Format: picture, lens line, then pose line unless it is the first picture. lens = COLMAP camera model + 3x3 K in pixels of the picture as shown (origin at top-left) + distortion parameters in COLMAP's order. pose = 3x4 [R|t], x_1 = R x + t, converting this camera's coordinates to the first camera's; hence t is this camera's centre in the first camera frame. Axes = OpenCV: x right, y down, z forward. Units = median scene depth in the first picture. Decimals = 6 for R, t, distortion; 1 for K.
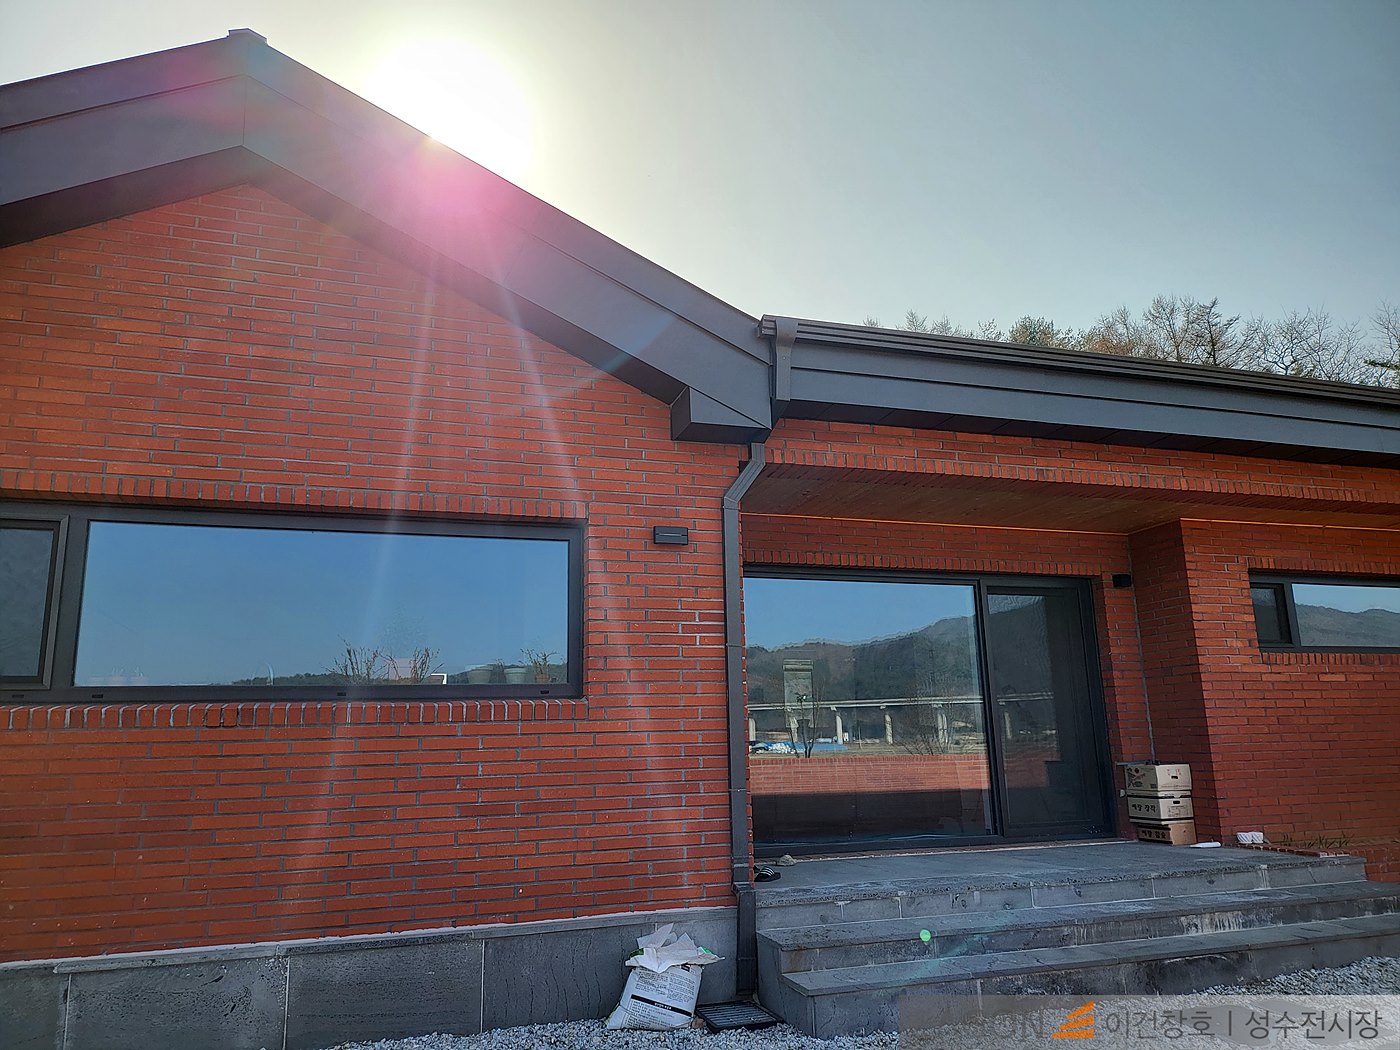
lens RADIAL K [[992.0, 0, 704.5], [0, 992.0, 544.0], [0, 0, 1]] dist [0.050864, -0.053162]
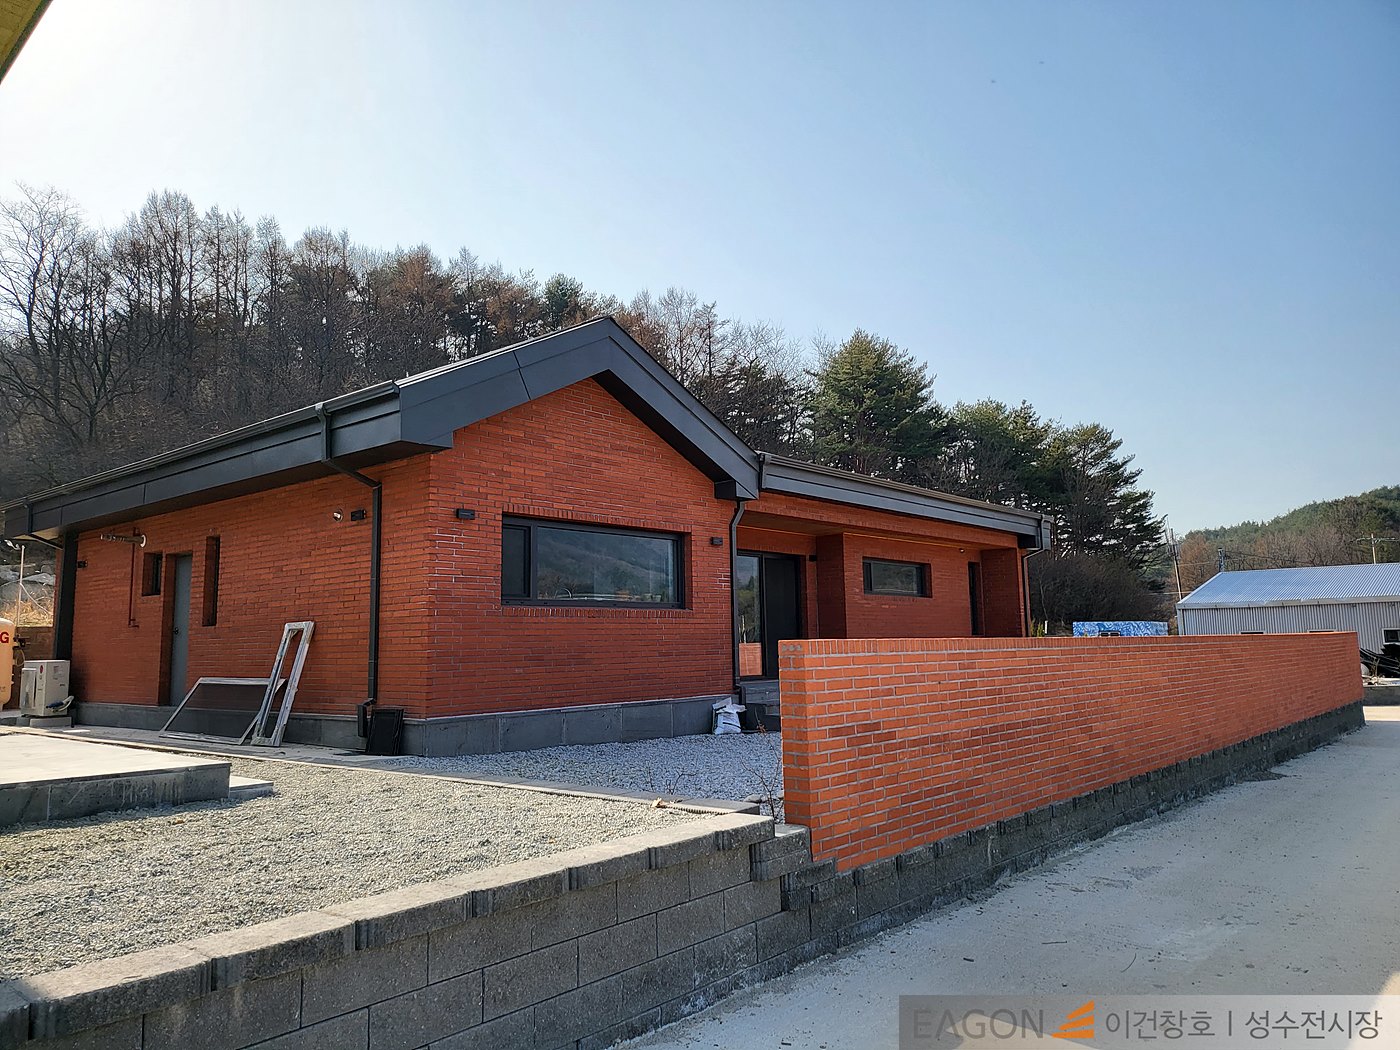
lens RADIAL K [[992.0, 0, 695.8], [0, 992.0, 519.3], [0, 0, 1]] dist [0.050864, -0.053162]
pose [[0.856847, 0.074014, 0.510231, -1.406832], [-0.109874, 0.993122, 0.040452, -0.164479], [-0.503728, -0.090722, 0.859086, -1.082551]]
